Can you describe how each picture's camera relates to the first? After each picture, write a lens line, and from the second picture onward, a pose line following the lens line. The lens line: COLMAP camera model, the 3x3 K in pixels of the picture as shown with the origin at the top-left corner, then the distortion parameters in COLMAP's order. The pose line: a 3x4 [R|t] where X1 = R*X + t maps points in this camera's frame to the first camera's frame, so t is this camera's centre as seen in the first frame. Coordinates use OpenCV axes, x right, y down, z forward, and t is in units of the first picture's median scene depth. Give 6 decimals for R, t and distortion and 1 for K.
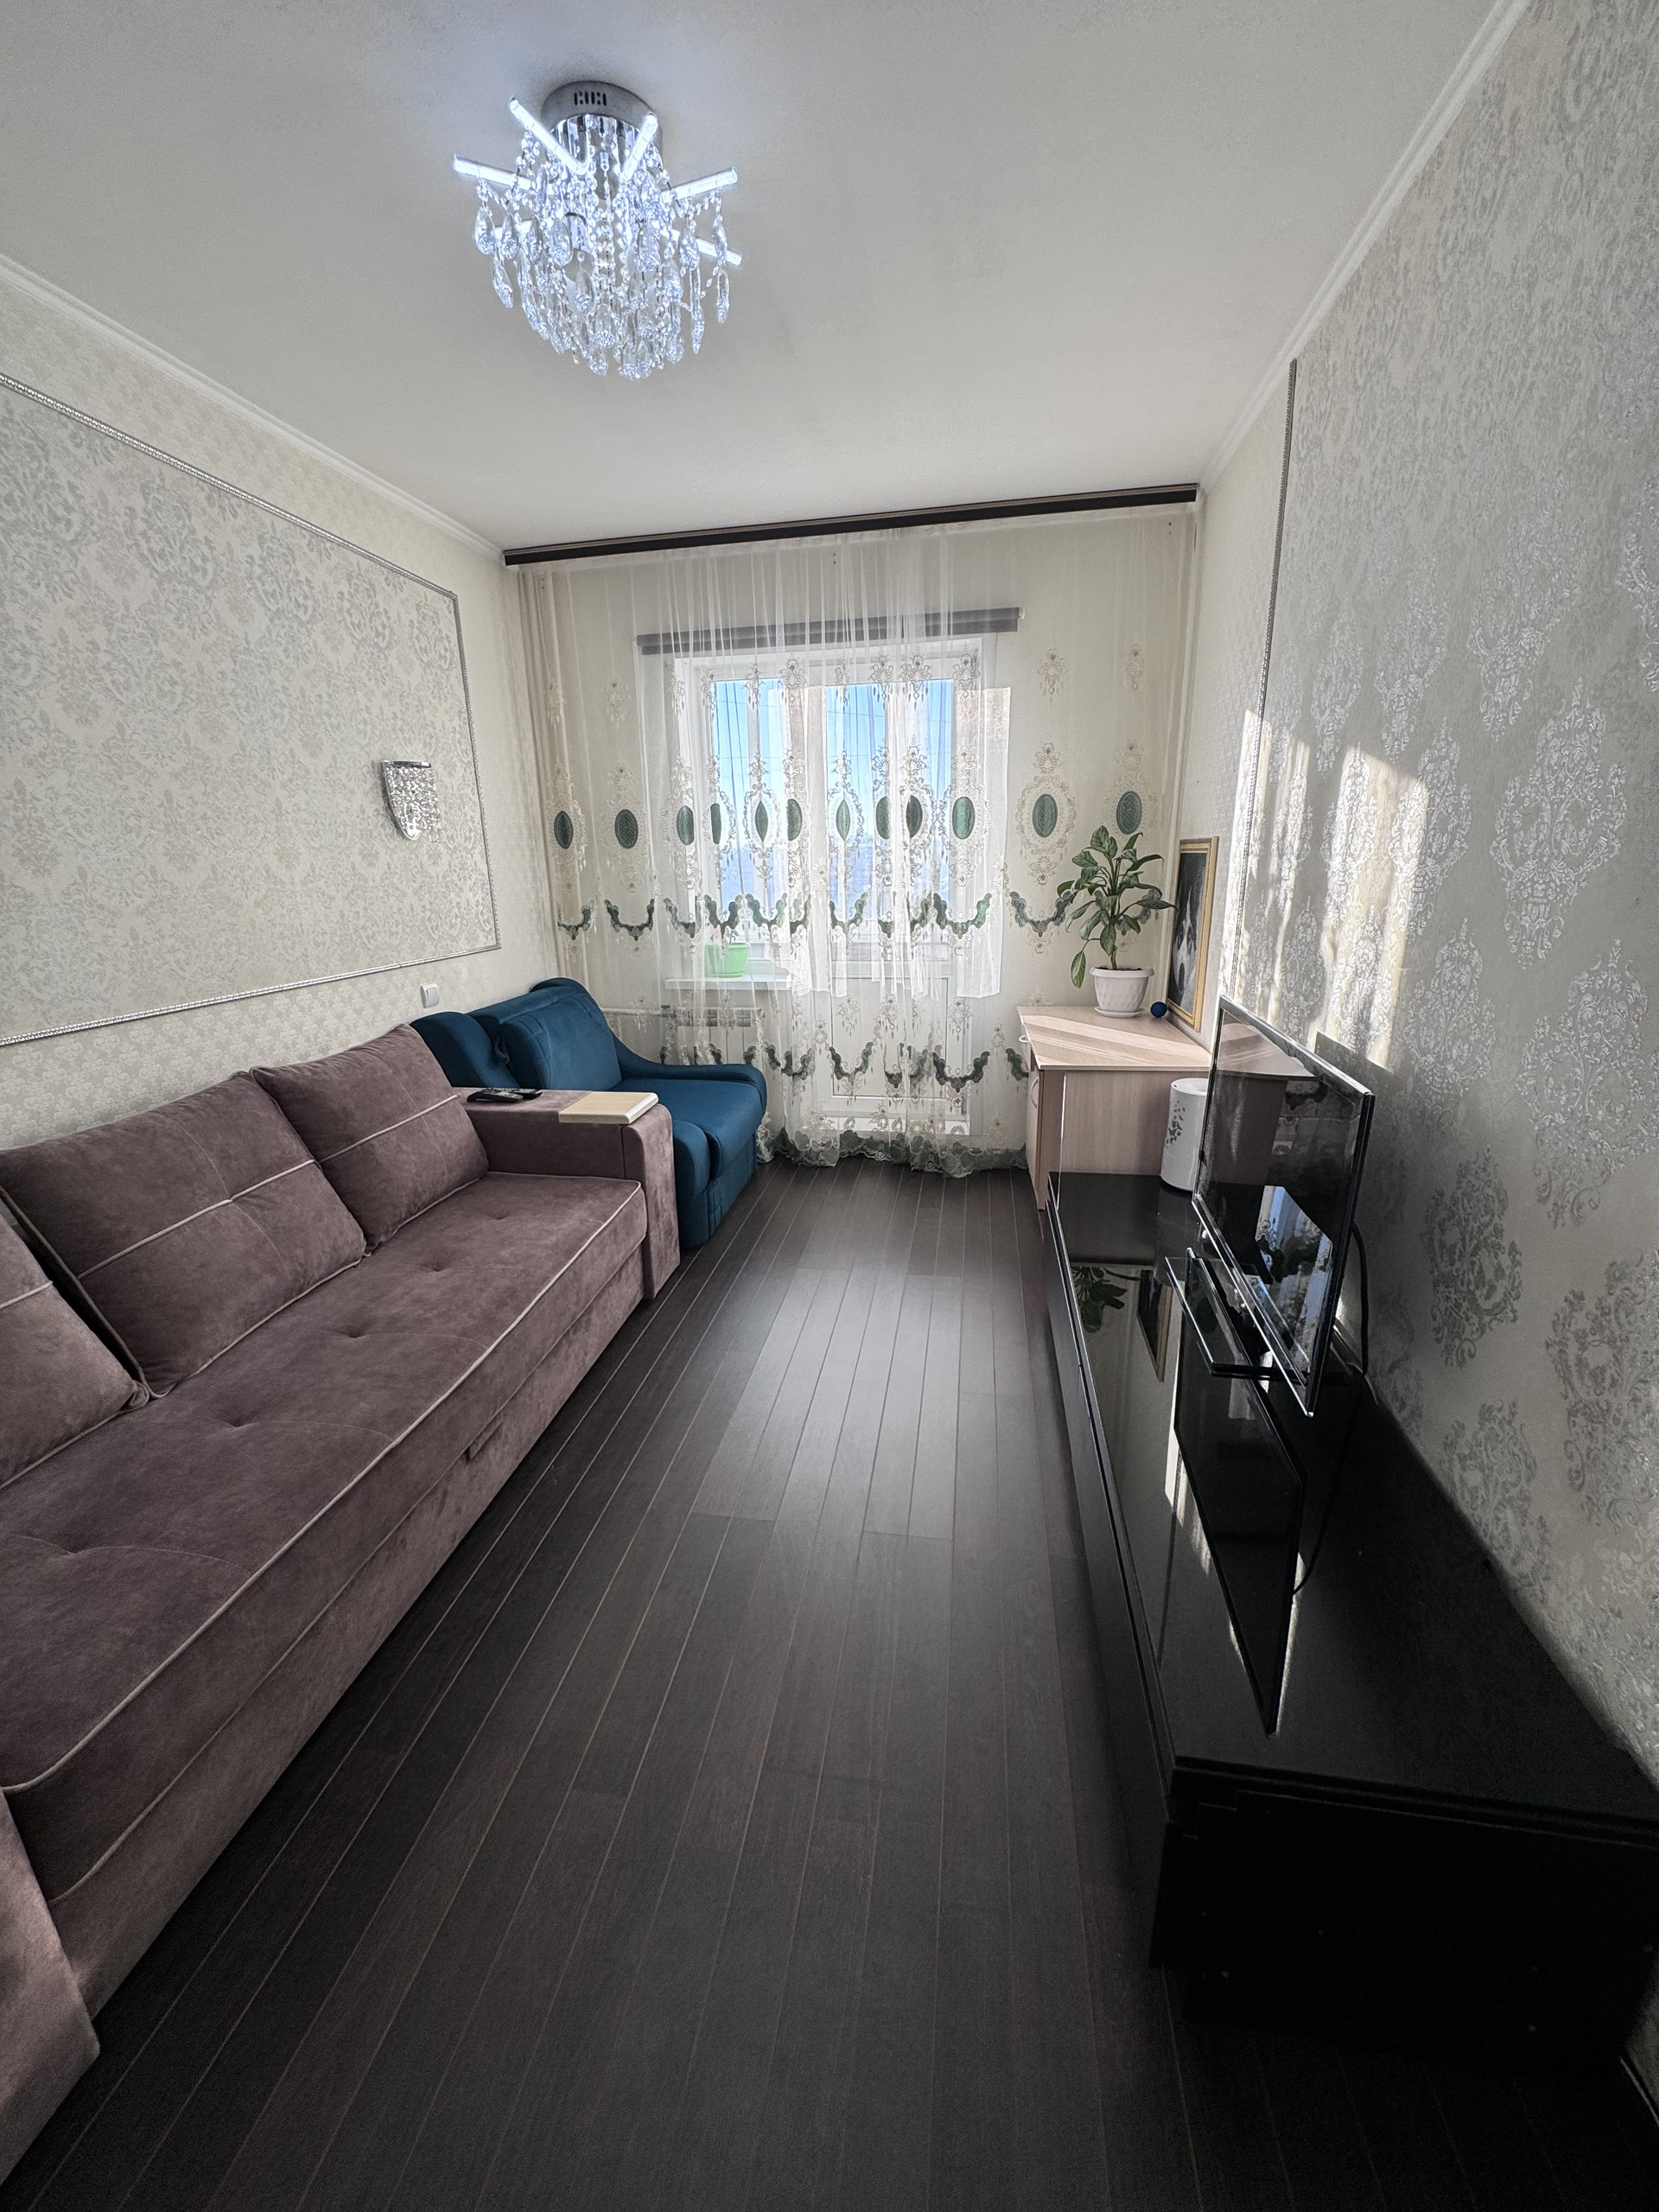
lens RADIAL K [[881.3, 0, 835.4], [0, 881.3, 1110.0], [0, 0, 1]] dist [-0.003333, 0.000898]
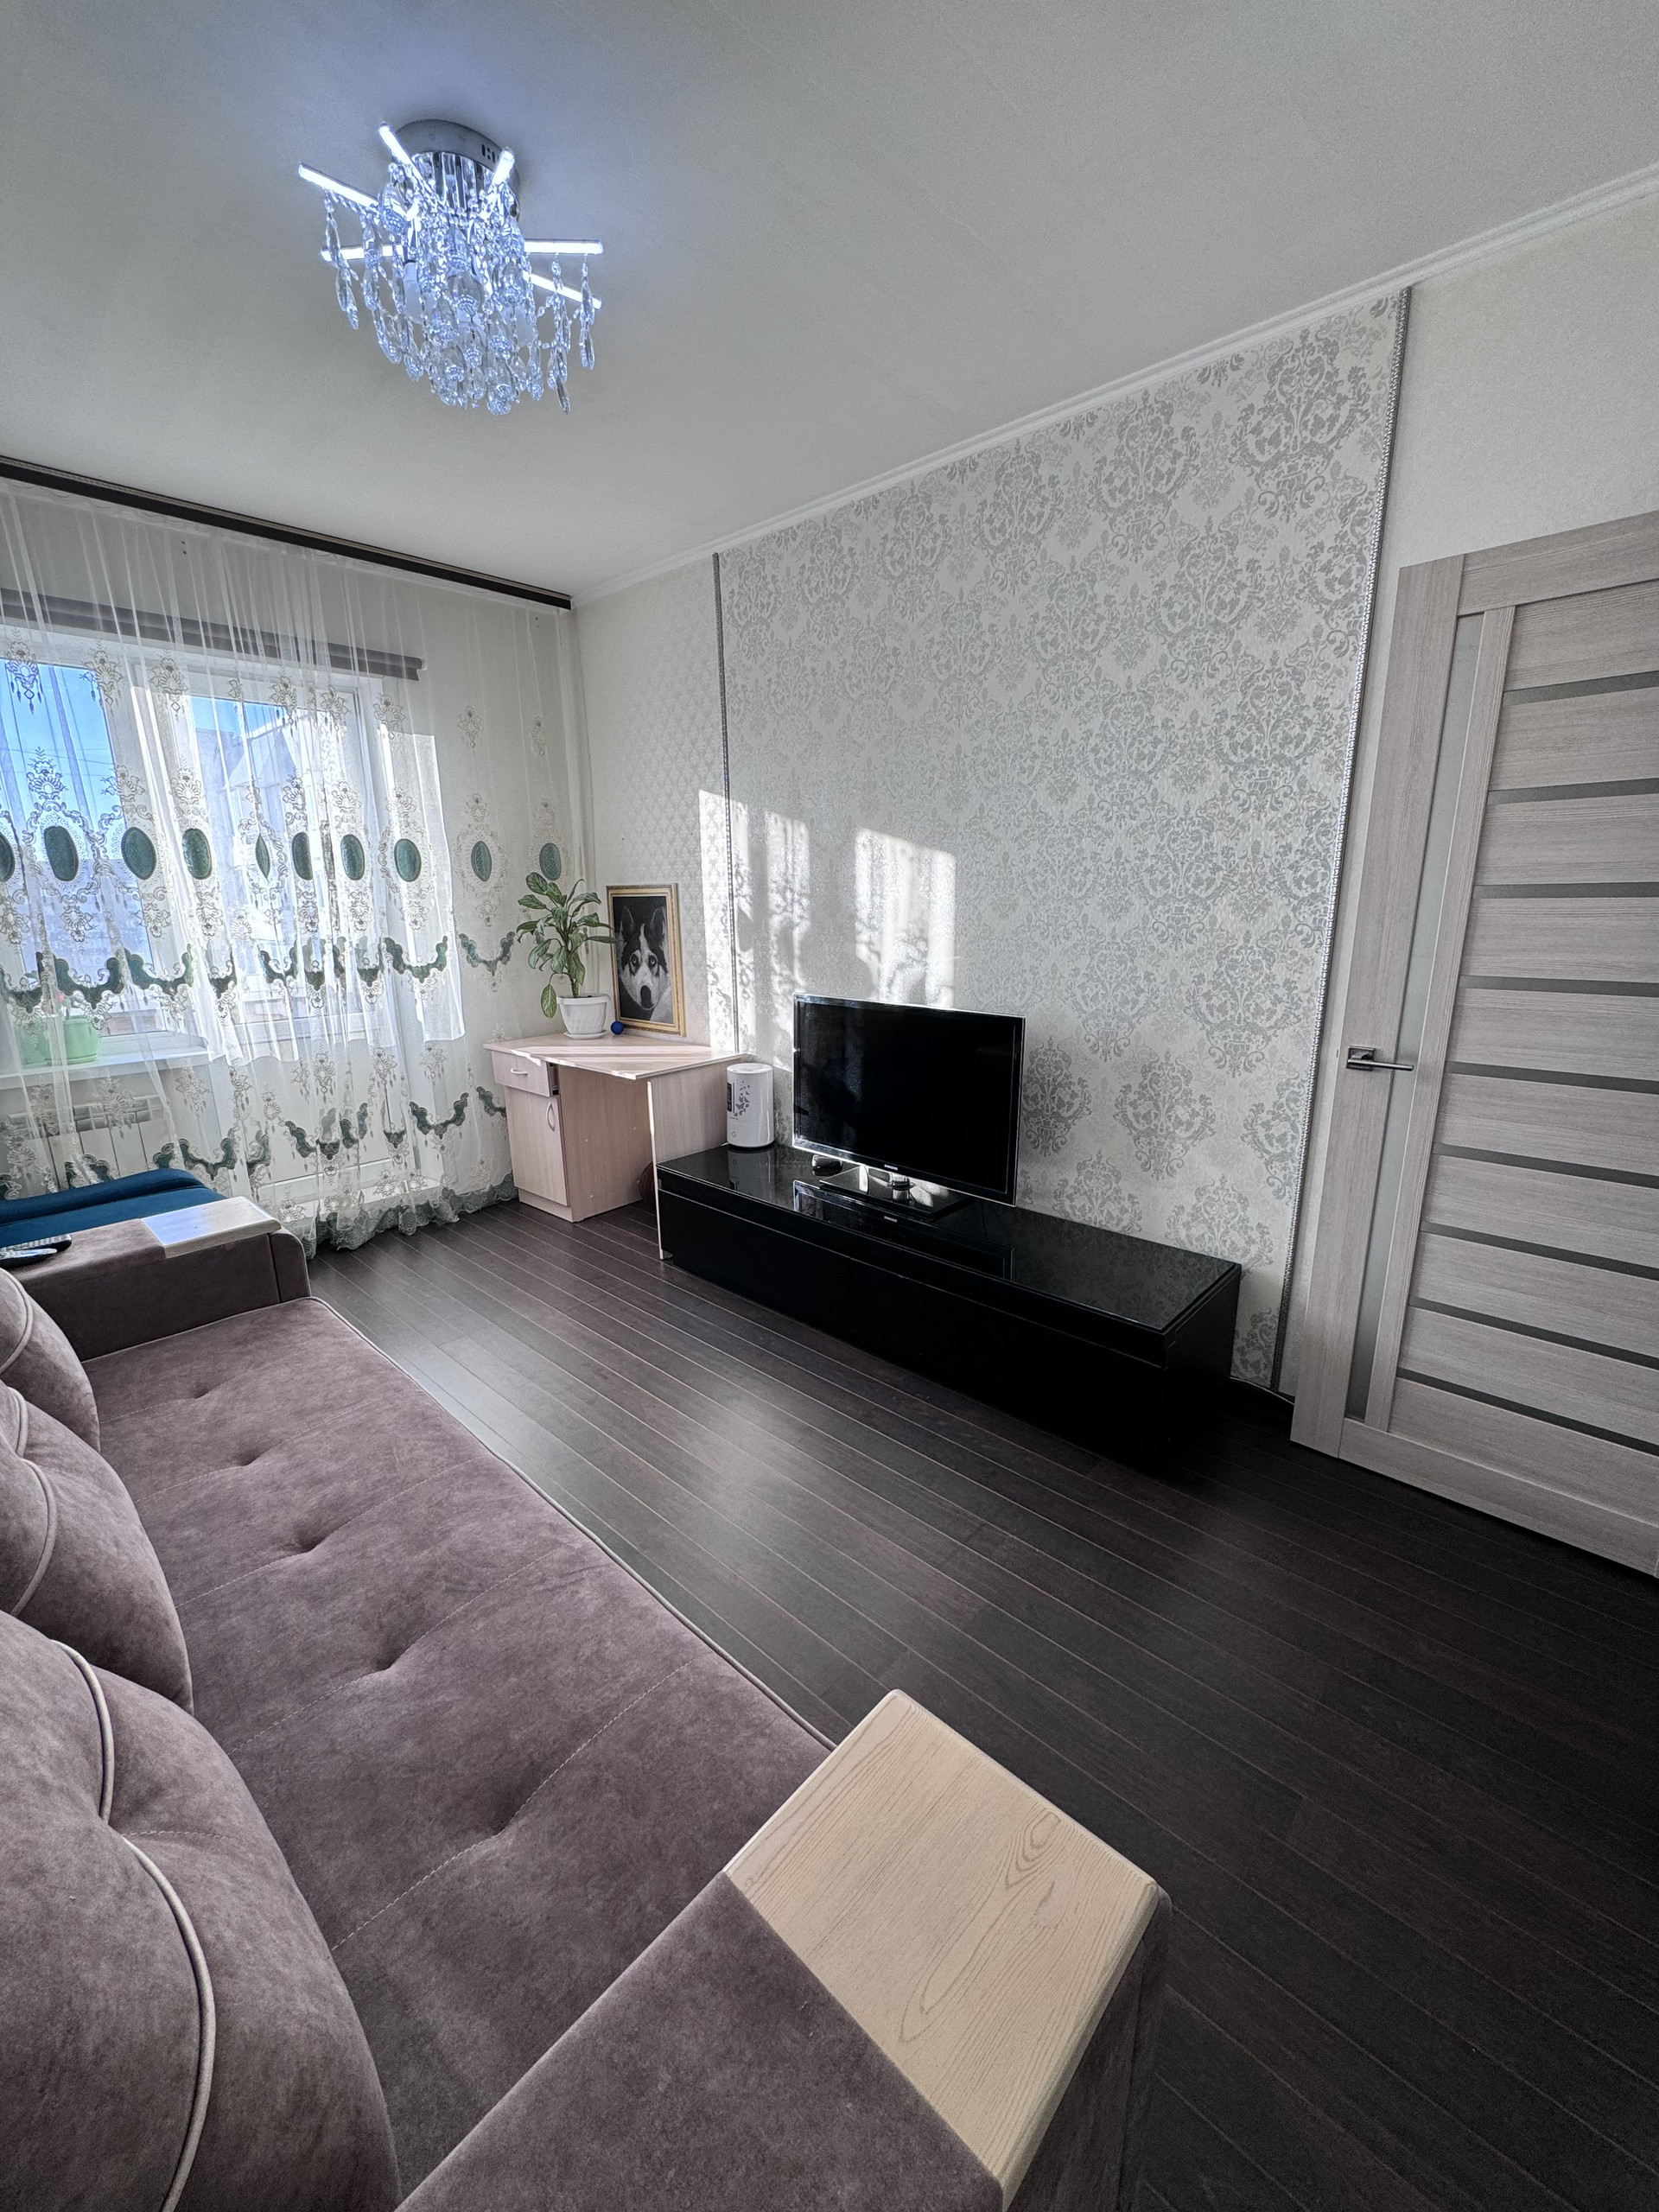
lens RADIAL K [[881.3, 0, 843.6], [0, 881.3, 1113.1], [0, 0, 1]] dist [-0.003333, 0.000898]
pose [[0.545253, -0.193986, 0.815517, -0.439785], [0.234228, 0.969363, 0.073977, -0.019009], [-0.804883, 0.150681, 0.573985, 0.093522]]
